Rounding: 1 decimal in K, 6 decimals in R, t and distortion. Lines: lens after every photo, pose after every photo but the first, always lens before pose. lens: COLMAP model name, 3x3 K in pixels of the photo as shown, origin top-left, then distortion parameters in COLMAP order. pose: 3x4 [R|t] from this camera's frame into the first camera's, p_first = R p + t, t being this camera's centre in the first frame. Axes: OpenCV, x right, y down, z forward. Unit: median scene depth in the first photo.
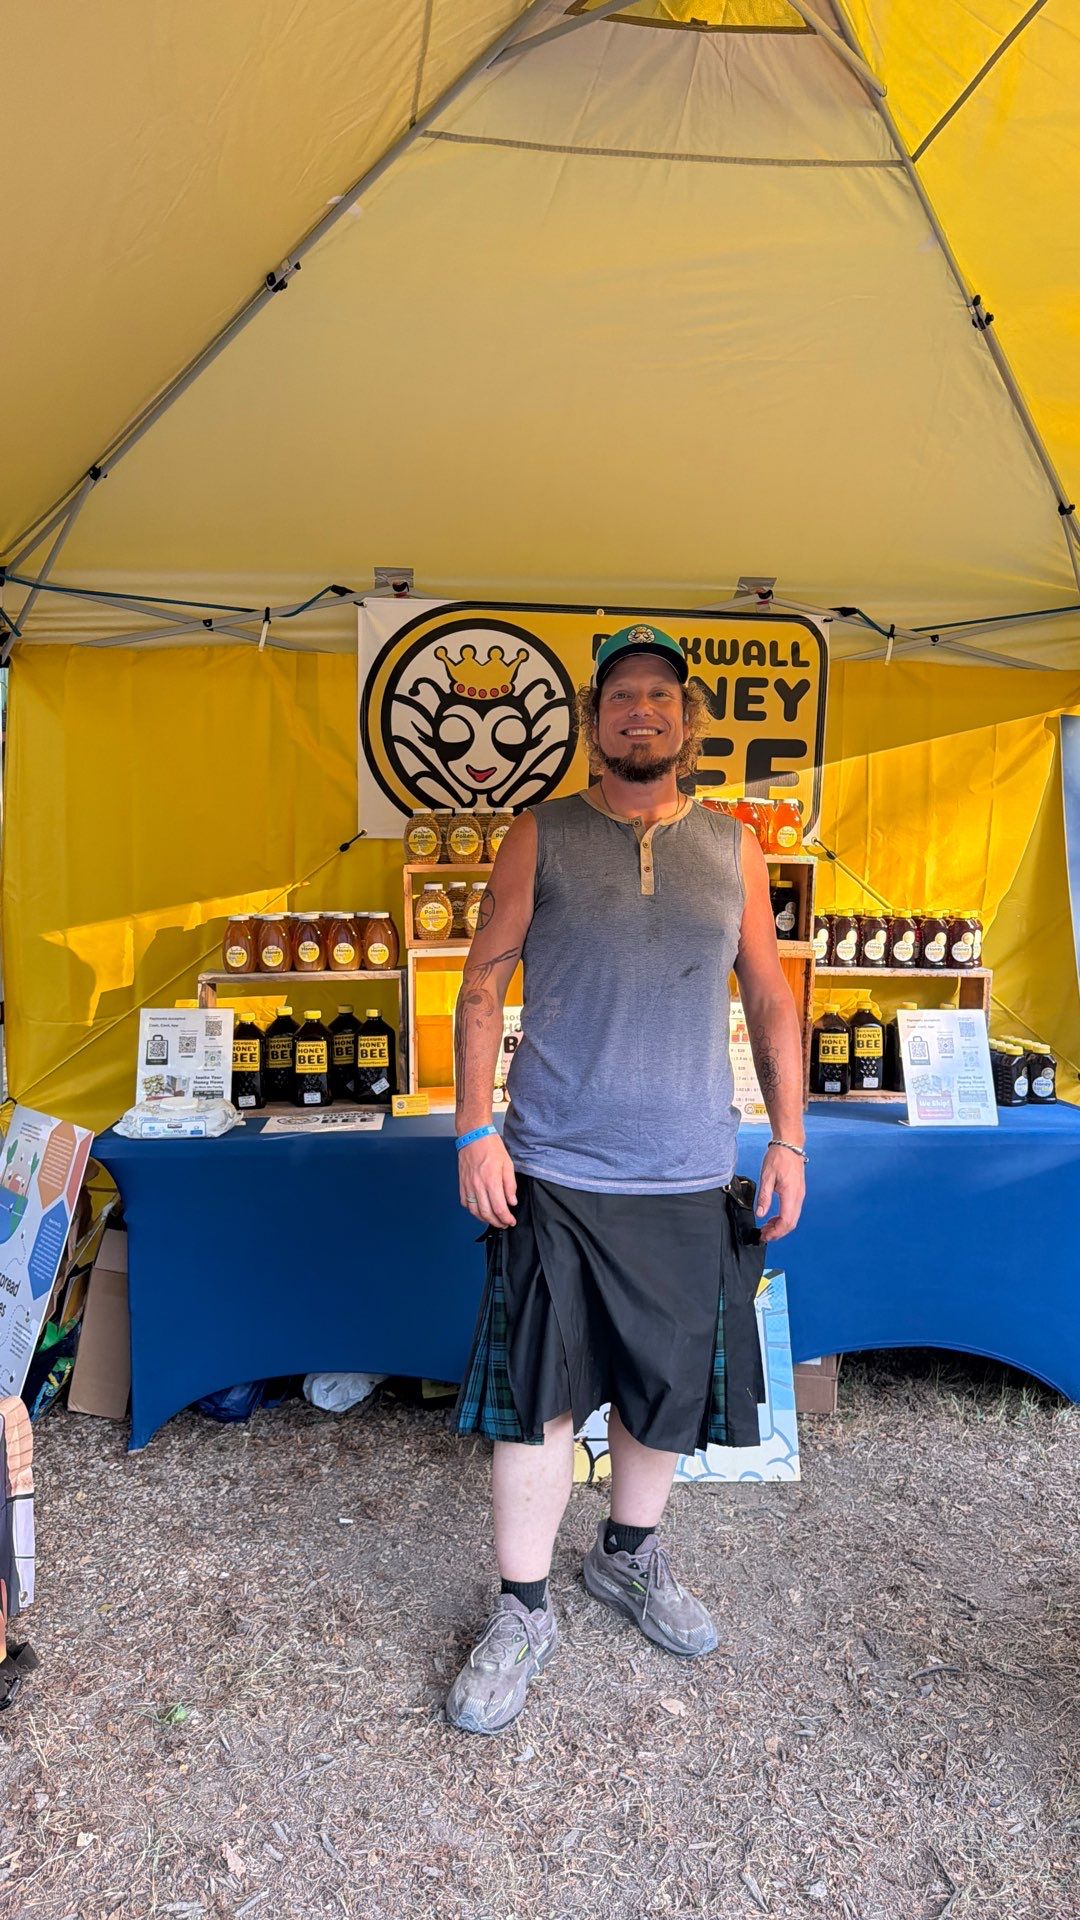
lens RADIAL K [[1383.5, 0, 540.0], [0, 1383.5, 960.0], [0, 0, 1]] dist [0.211751, -0.436793]
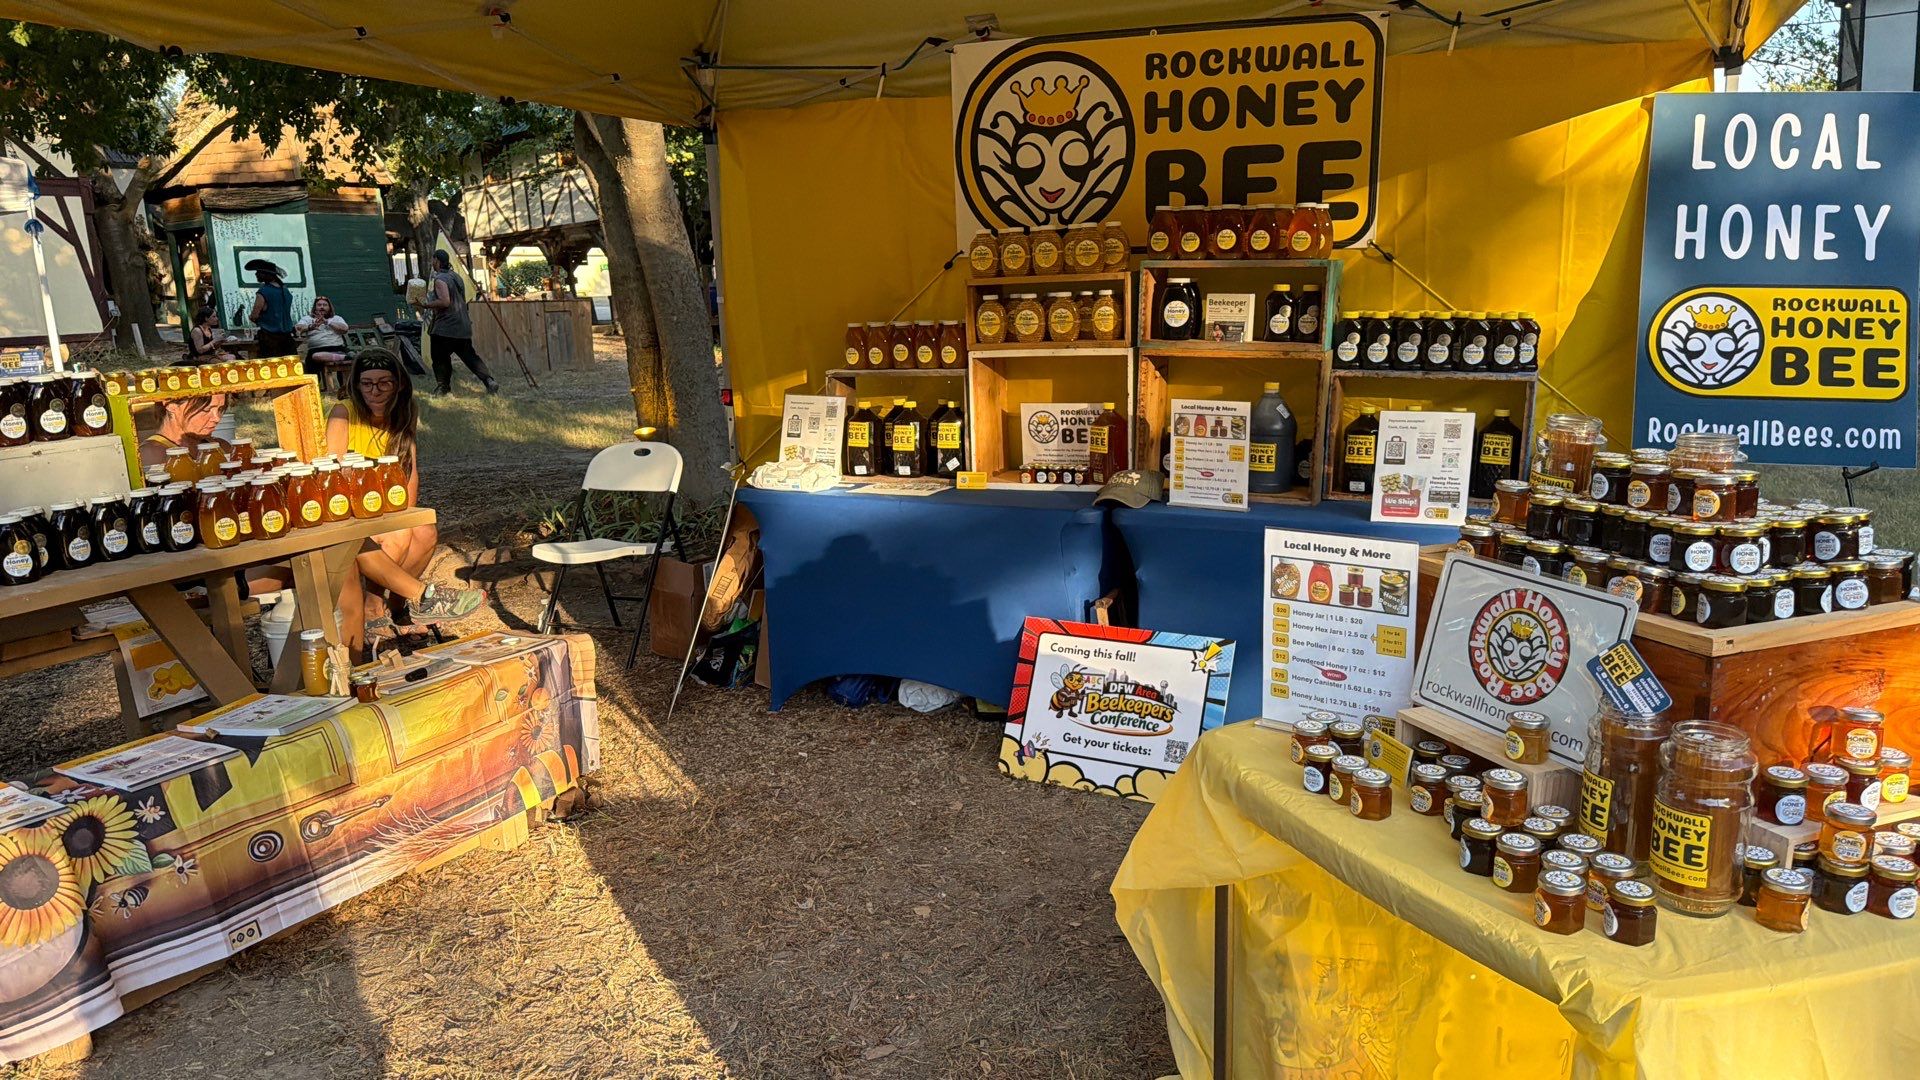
lens RADIAL K [[1354.0, 0, 960.9], [0, 1354.0, 566.3], [0, 0, 1]] dist [0.135849, -0.204594]
pose [[0.858903, 0.086203, -0.504831, 0.486034], [-0.012699, 0.989014, 0.147275, 0.003265], [0.511981, -0.120084, 0.850562, -0.026556]]
